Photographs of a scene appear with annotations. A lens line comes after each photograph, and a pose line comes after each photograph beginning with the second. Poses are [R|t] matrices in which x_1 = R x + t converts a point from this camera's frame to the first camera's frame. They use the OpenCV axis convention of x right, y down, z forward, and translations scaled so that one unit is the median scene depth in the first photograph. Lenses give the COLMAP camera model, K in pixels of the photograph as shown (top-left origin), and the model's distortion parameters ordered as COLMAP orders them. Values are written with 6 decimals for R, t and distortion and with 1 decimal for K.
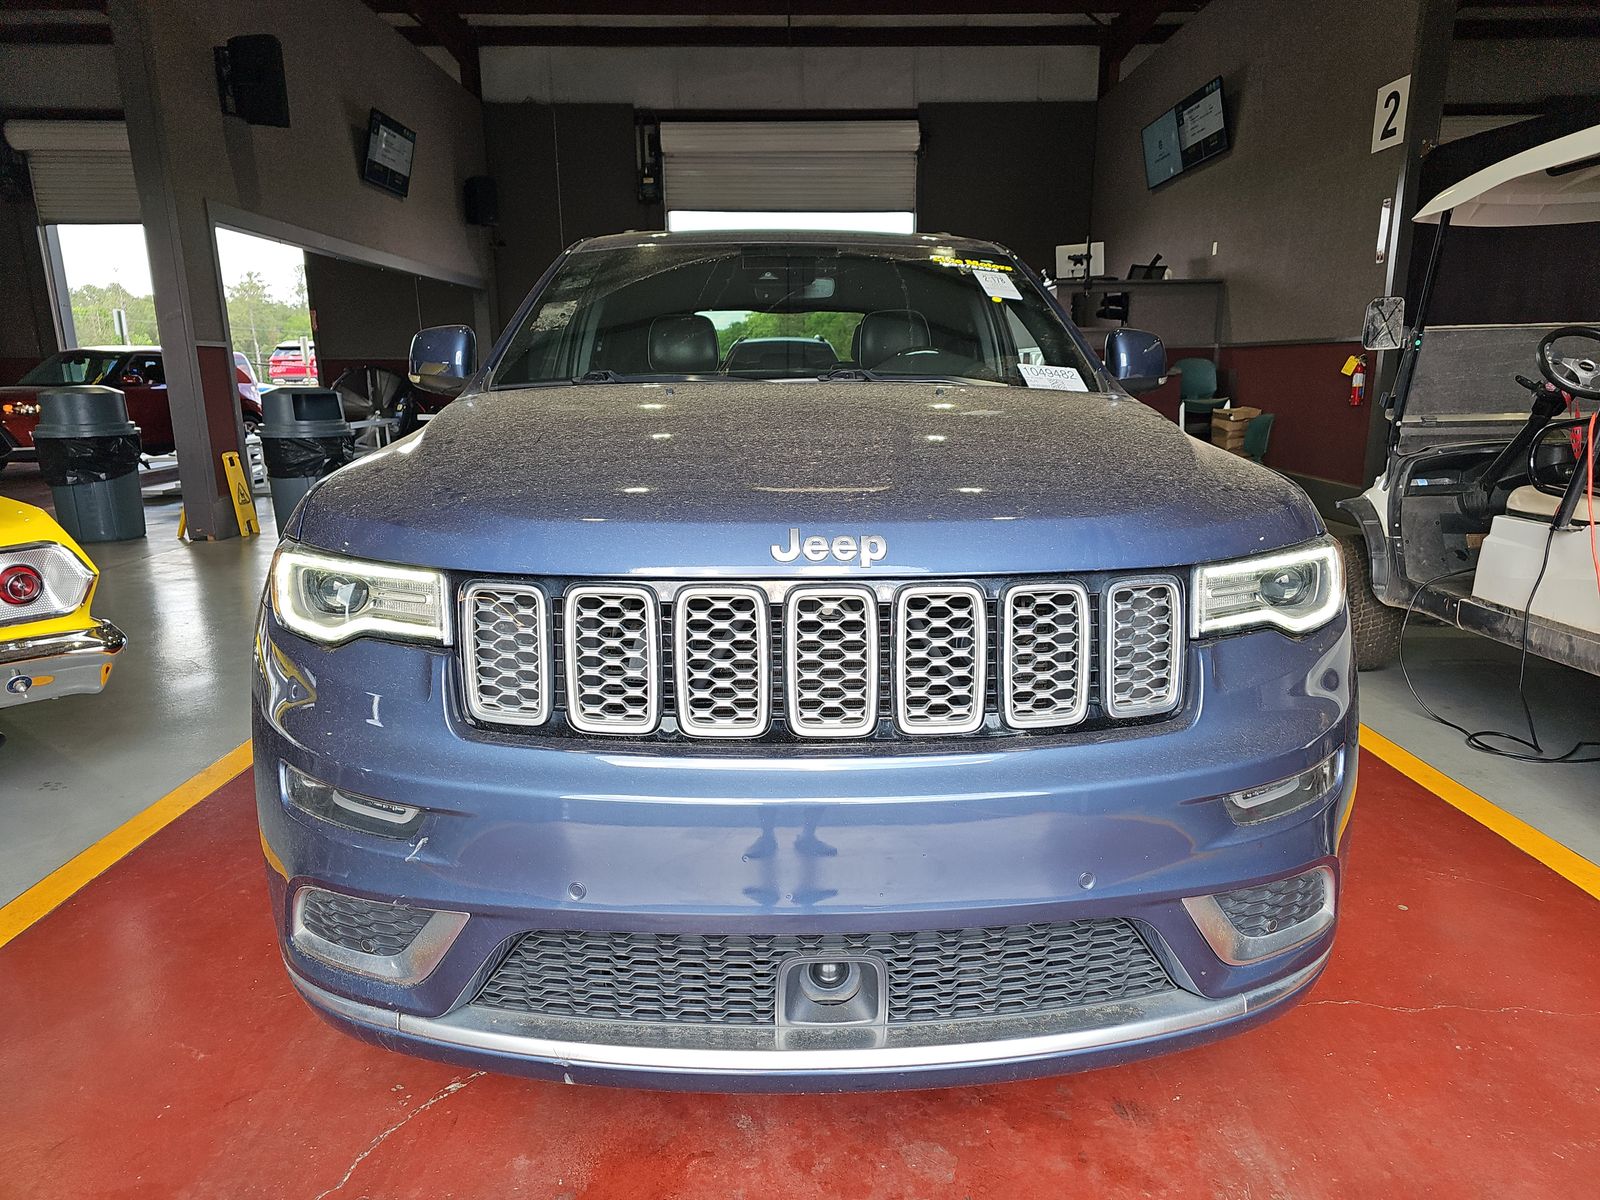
lens RADIAL K [[1042.0, 0, 800.0], [0, 1042.0, 600.0], [0, 0, 1]] dist [-0.009489, 0.001490]
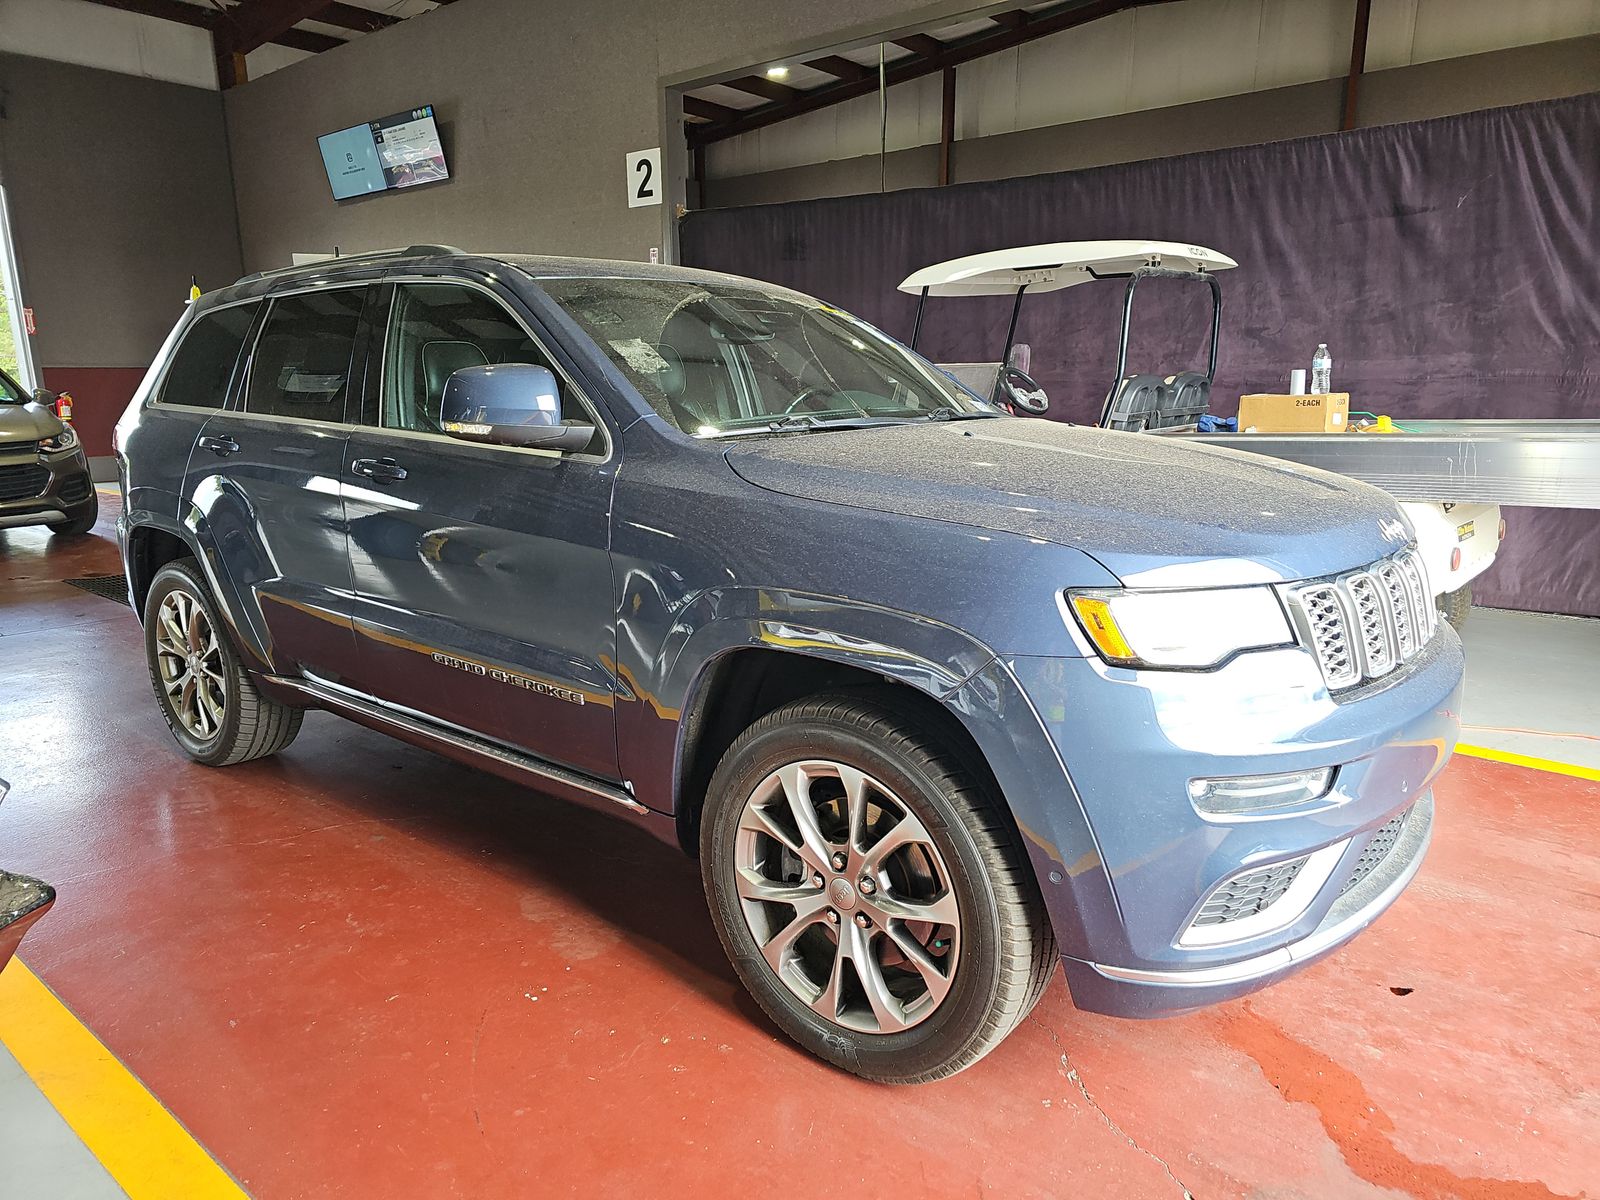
lens RADIAL K [[1042.0, 0, 800.0], [0, 1042.0, 600.0], [0, 0, 1]] dist [-0.009489, 0.001490]
pose [[0.654802, -0.144852, 0.741789, -0.181031], [0.151665, 0.986682, 0.058794, -0.019139], [-0.740426, 0.074005, 0.668051, 0.064218]]
